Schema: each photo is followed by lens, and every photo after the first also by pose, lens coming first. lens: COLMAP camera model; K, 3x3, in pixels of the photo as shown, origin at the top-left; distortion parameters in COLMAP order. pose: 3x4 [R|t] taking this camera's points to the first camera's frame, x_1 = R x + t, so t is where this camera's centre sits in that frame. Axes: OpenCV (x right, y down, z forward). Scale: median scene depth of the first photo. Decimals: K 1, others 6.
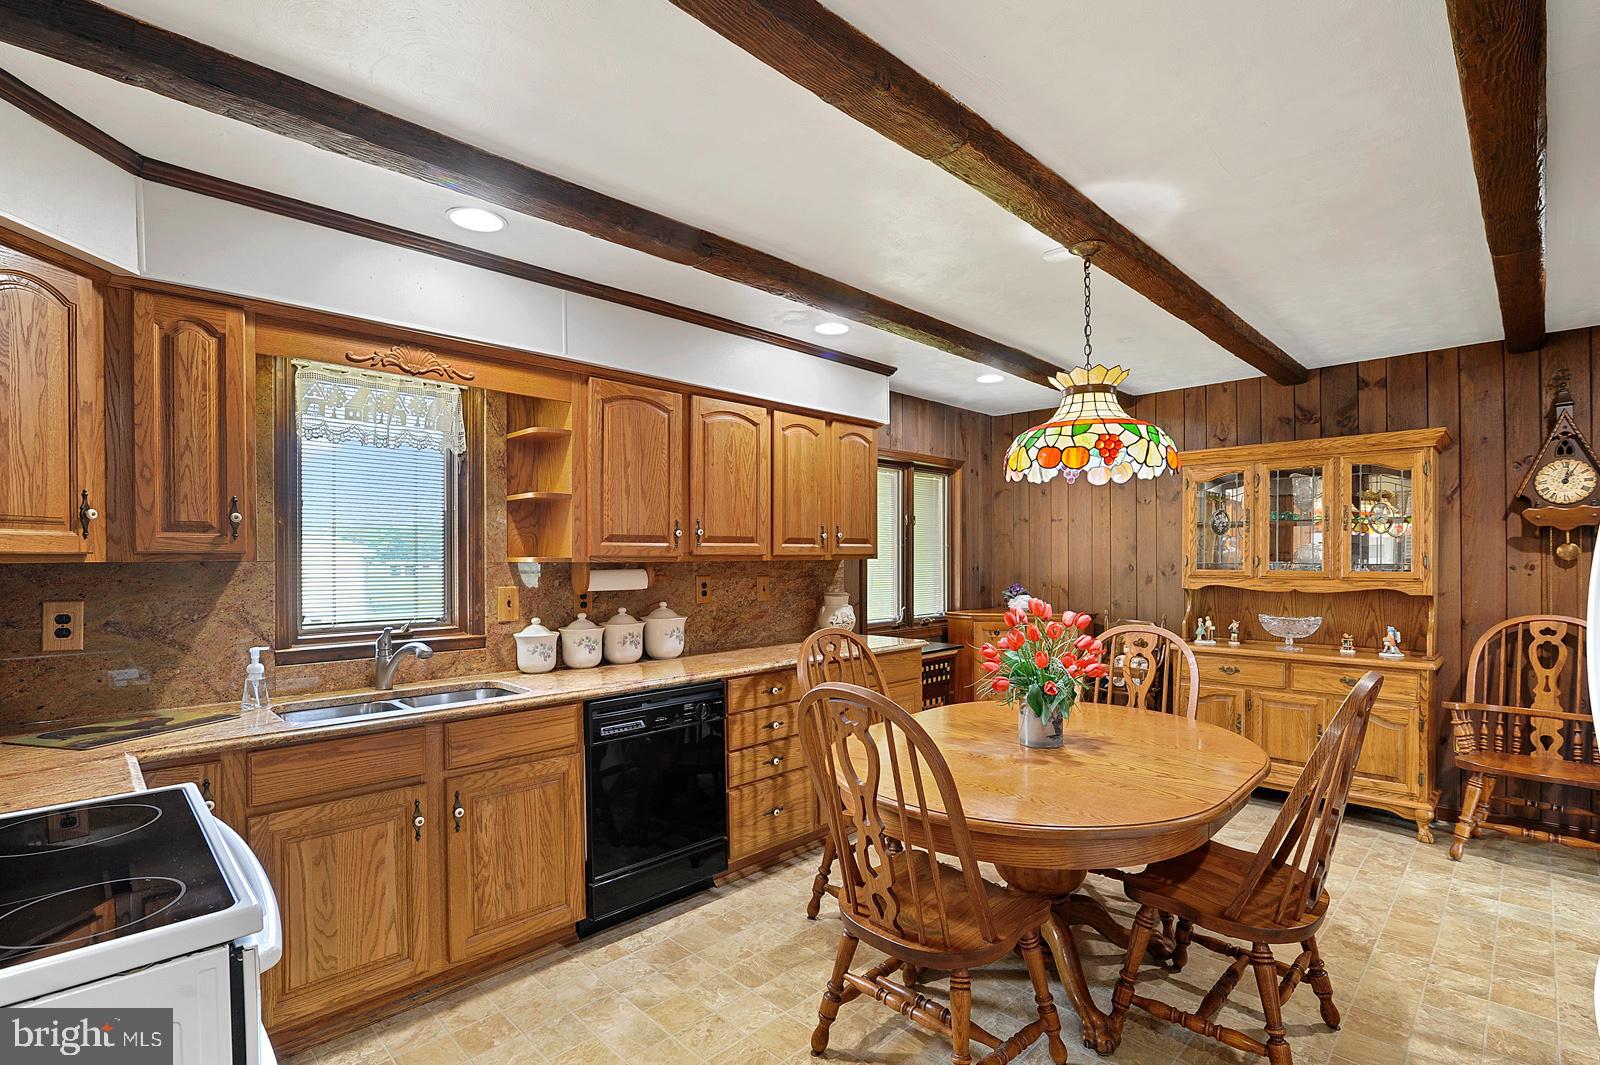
lens RADIAL K [[746.6, 0, 802.0], [0, 746.6, 557.8], [0, 0, 1]] dist [-0.018835, 0.000378]
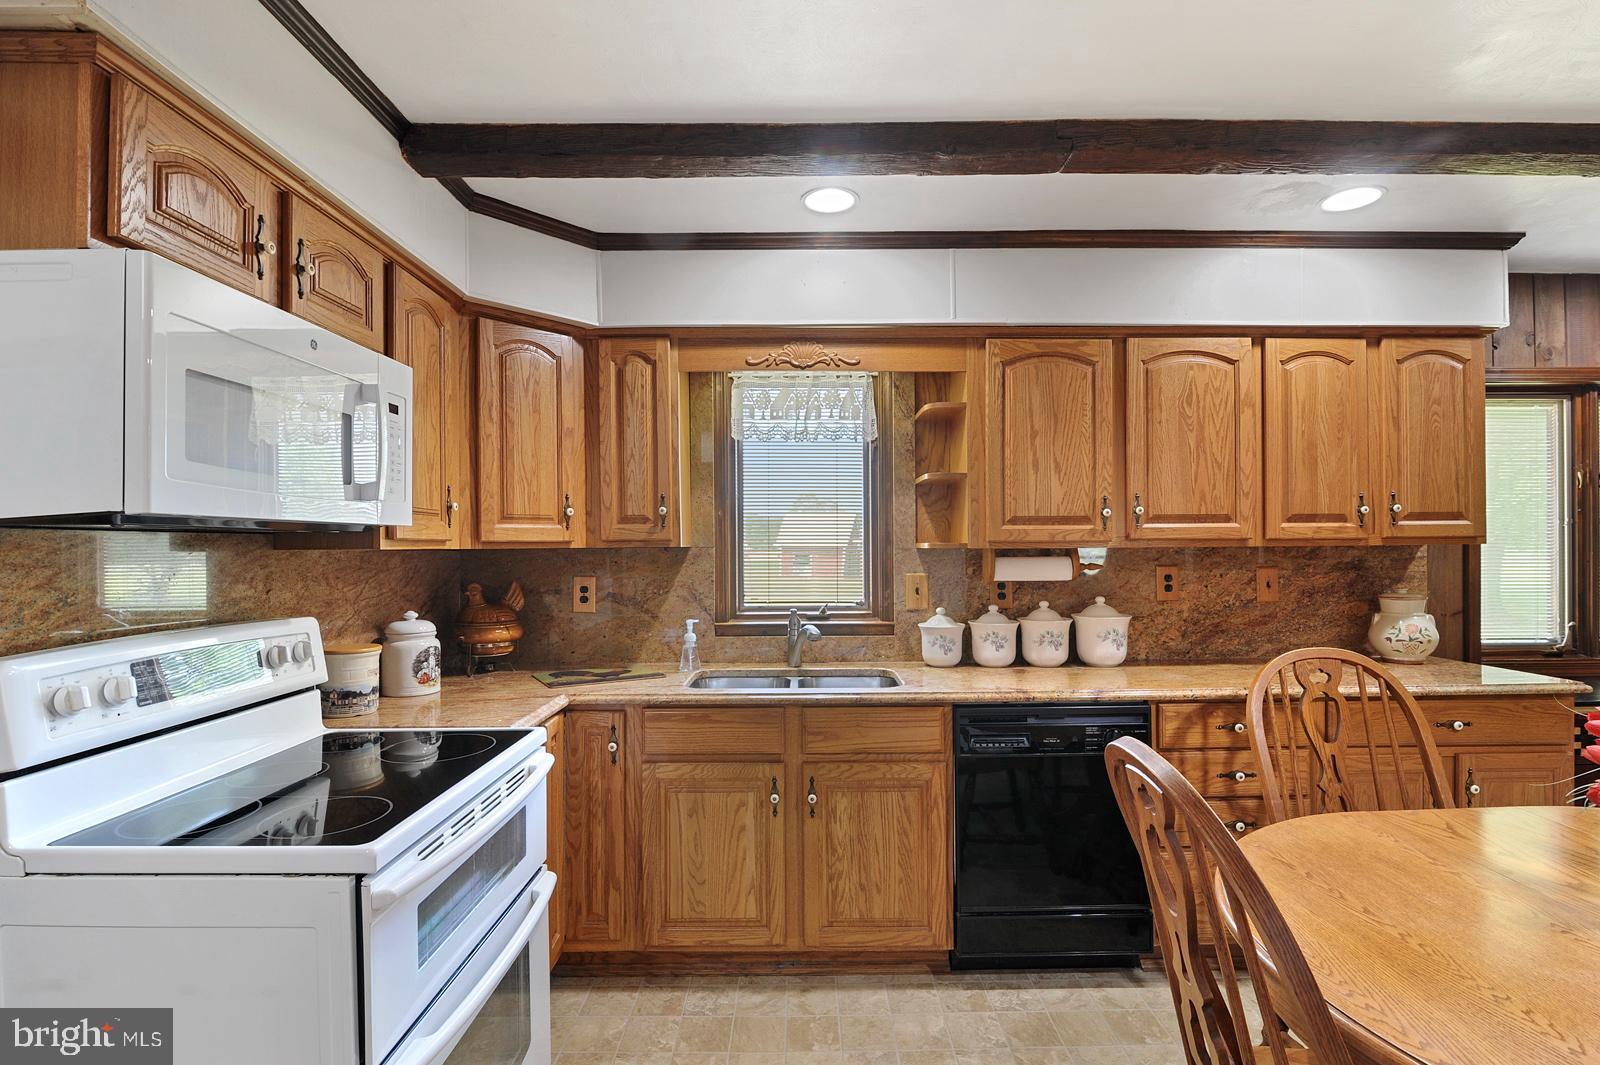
lens RADIAL K [[737.8, 0, 800.5], [0, 737.8, 543.6], [0, 0, 1]] dist [-0.020066, 0.000071]
pose [[0.708359, -0.002876, -0.705847, 0.188828], [0.002808, 0.999995, -0.001256, 0.001012], [0.705847, -0.001093, 0.708364, 0.239182]]
